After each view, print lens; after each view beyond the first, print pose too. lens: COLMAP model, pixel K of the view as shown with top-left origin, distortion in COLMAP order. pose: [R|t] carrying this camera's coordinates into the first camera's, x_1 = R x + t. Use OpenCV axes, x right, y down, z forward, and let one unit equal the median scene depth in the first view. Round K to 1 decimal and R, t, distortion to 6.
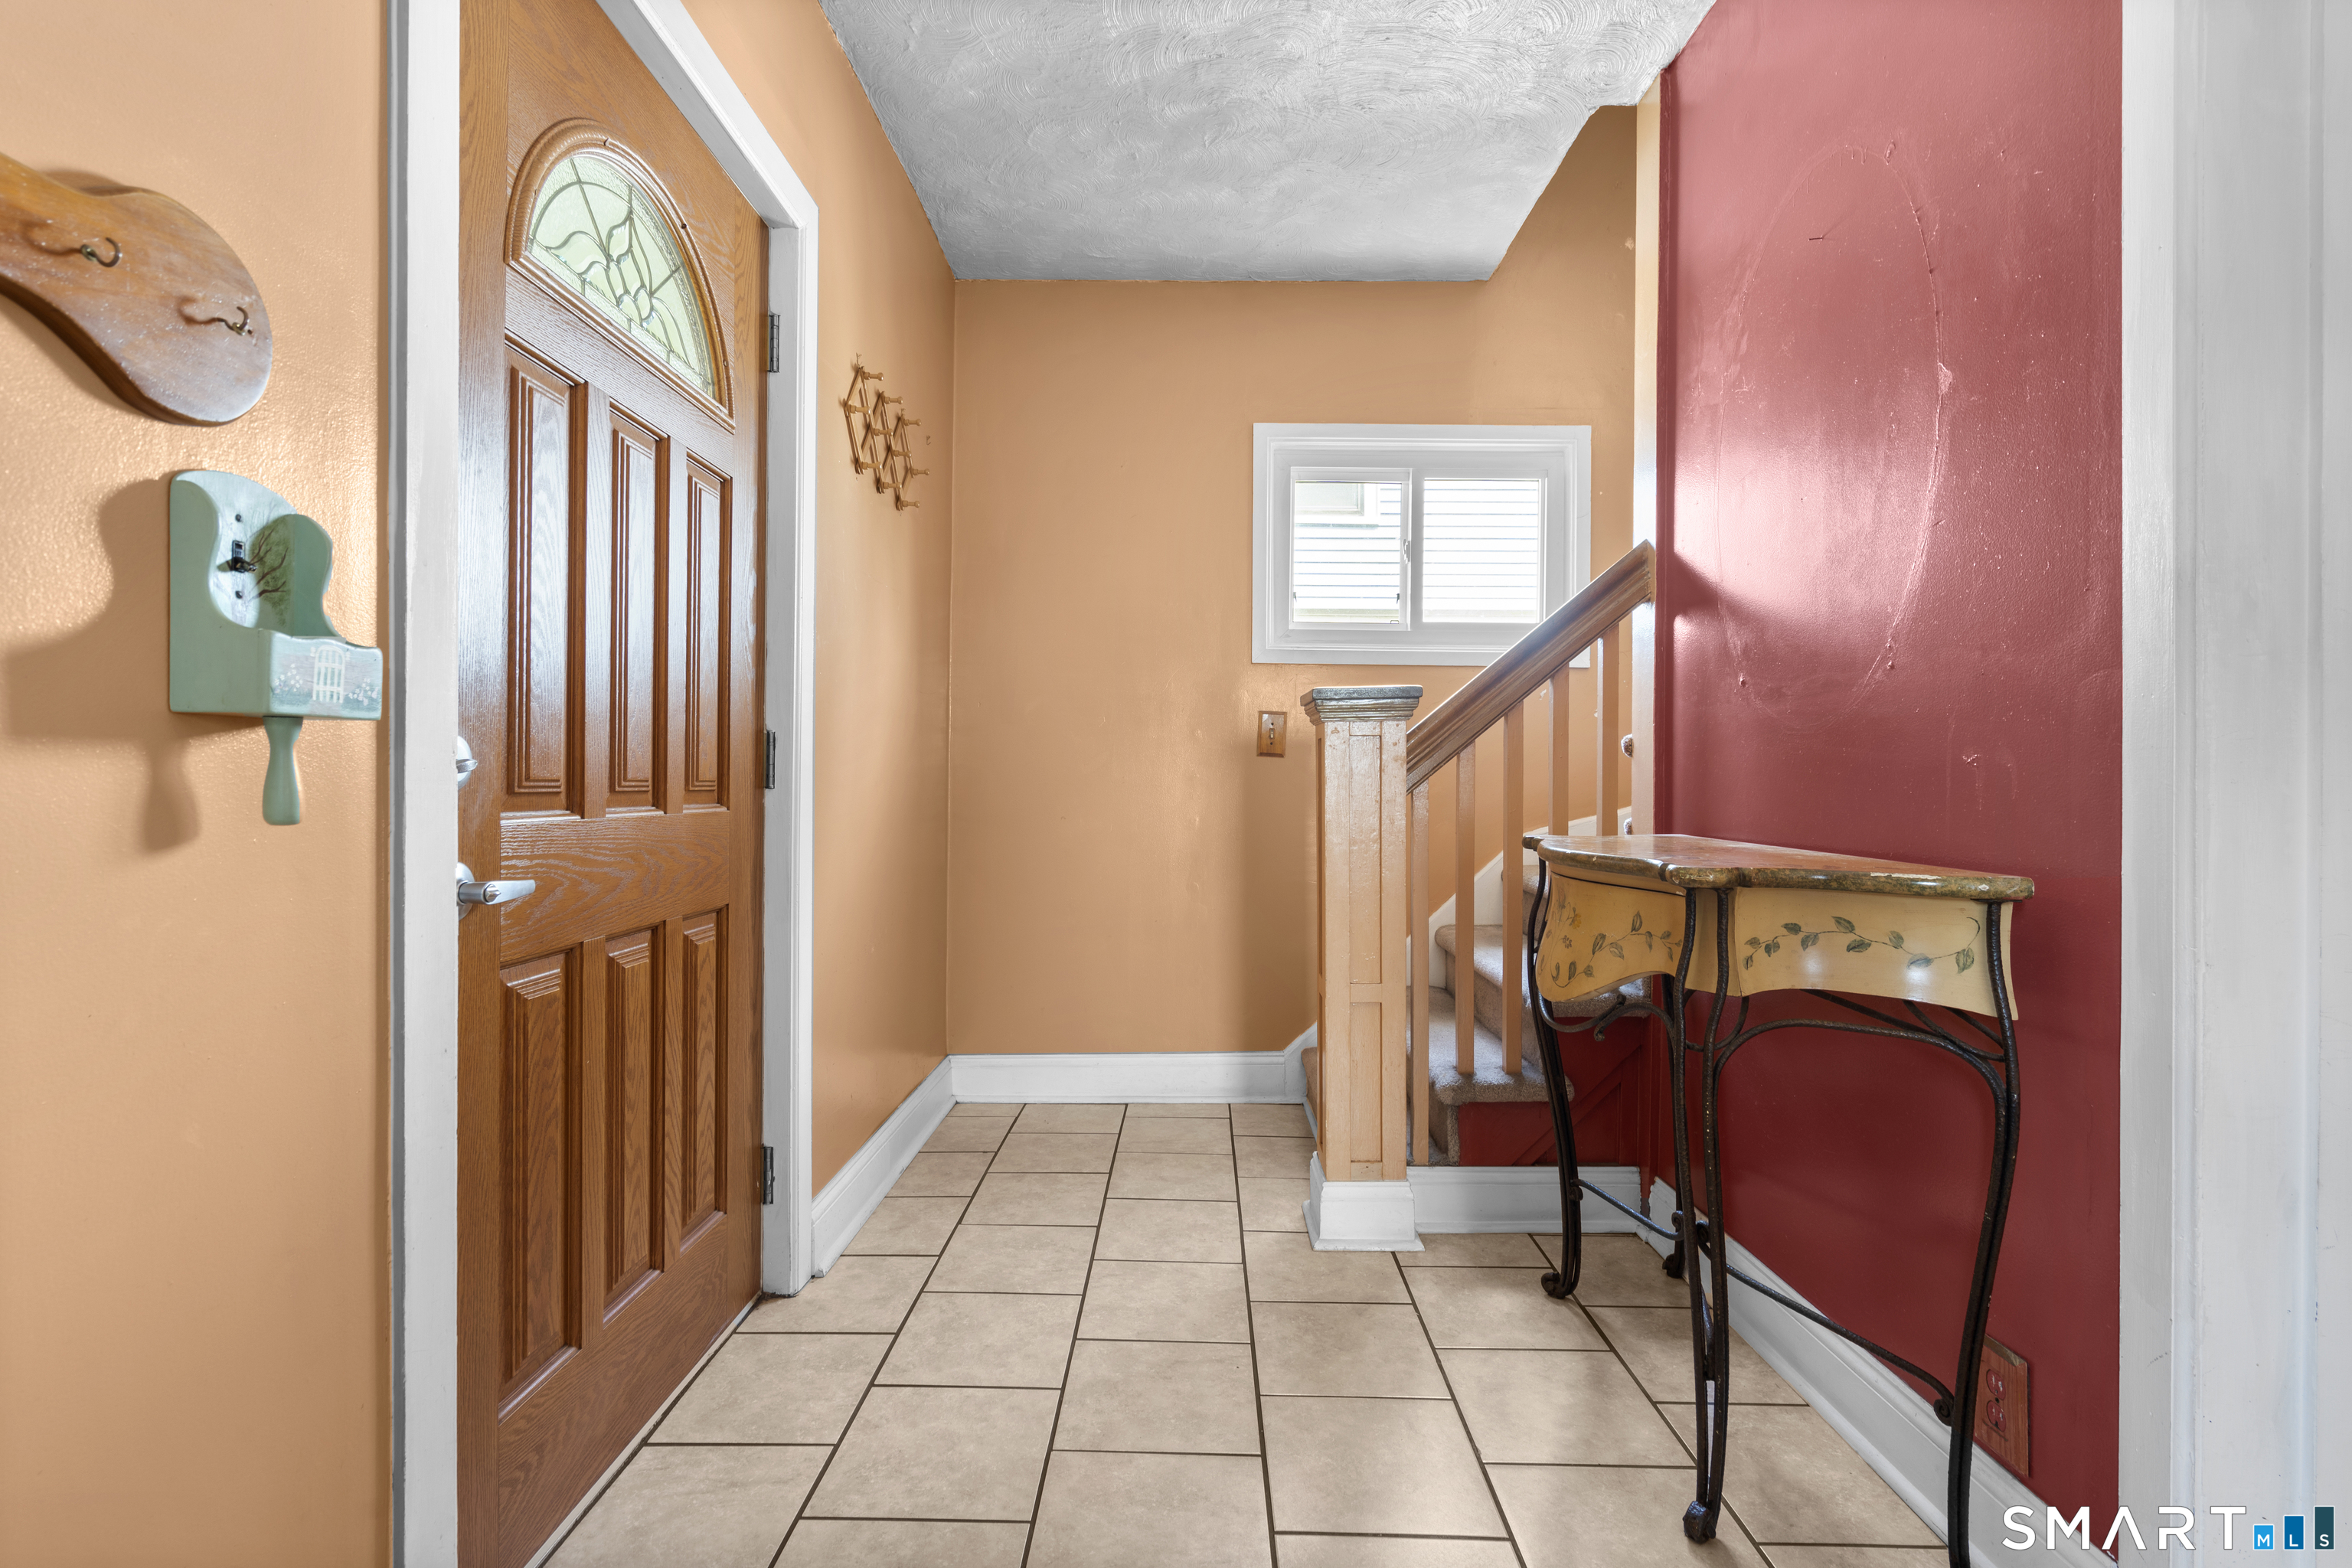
lens RADIAL K [[1047.9, 0, 1178.0], [0, 1047.9, 781.7], [0, 0, 1]] dist [0.001374, -0.000295]
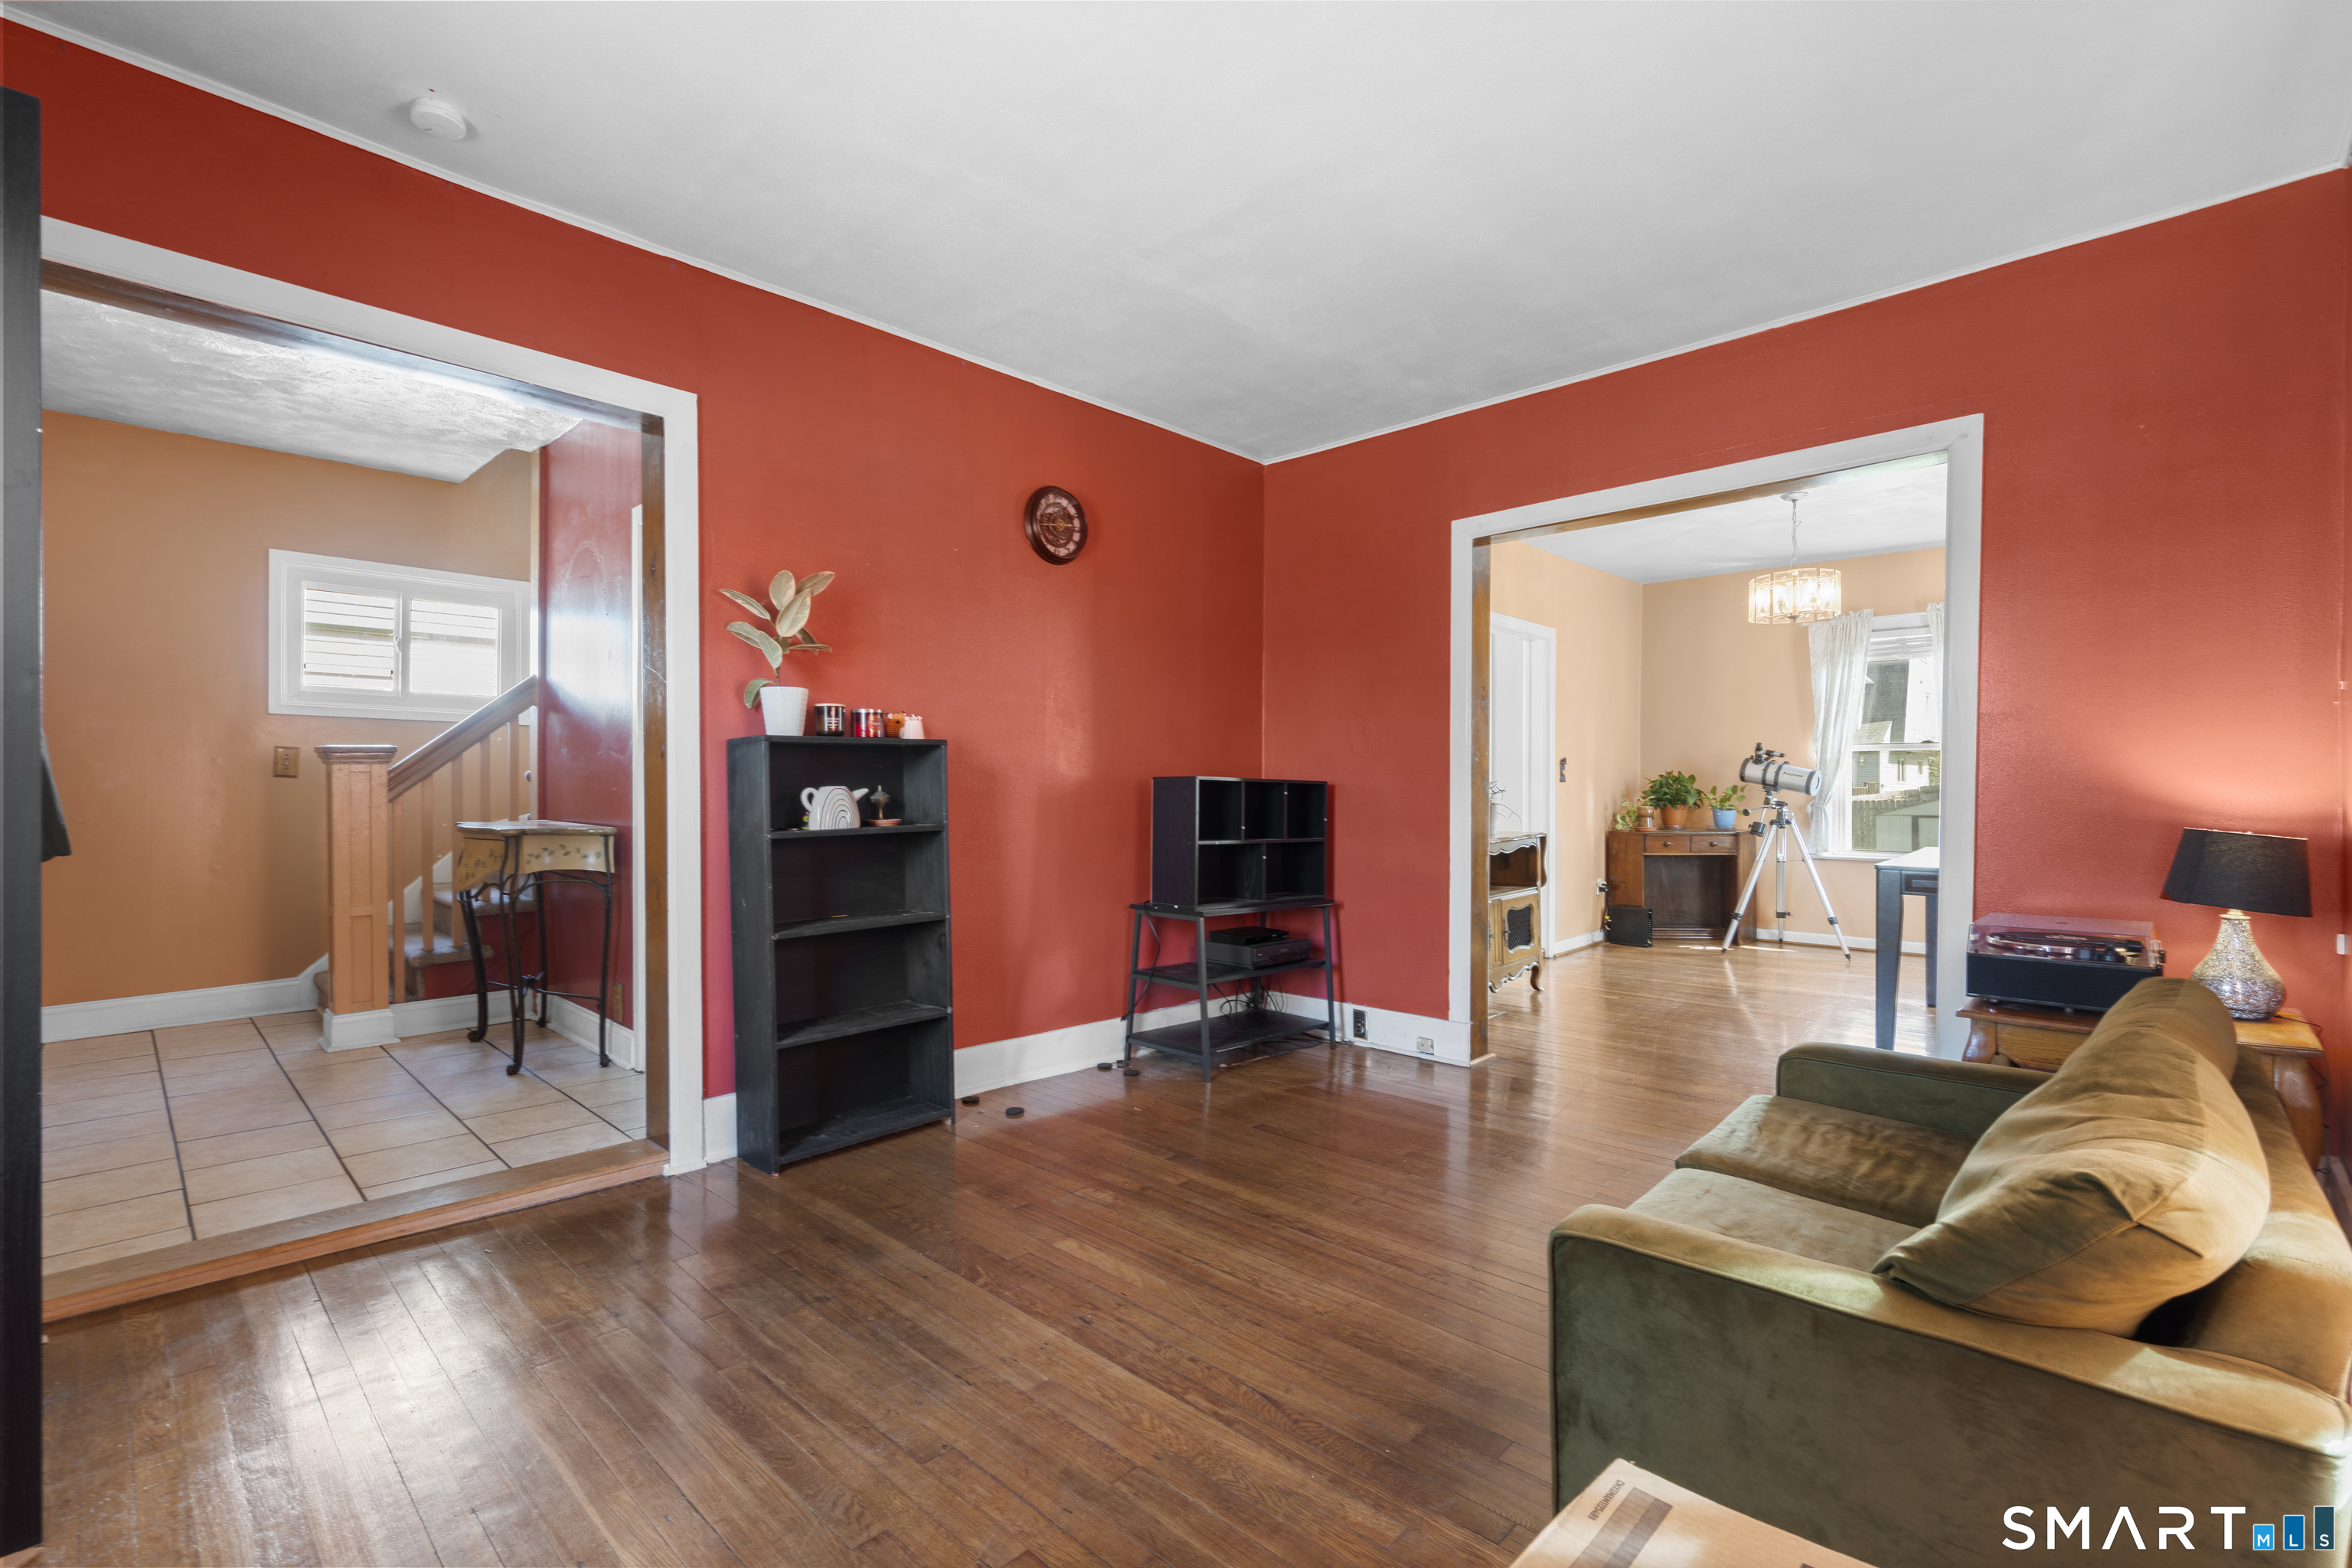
lens RADIAL K [[1047.9, 0, 1174.8], [0, 1047.9, 779.0], [0, 0, 1]] dist [0.001374, -0.000295]
pose [[0.684651, -0.005576, 0.728850, -0.180387], [0.003071, 0.999984, 0.004765, -0.034370], [-0.728865, -0.001024, 0.684657, -1.273578]]
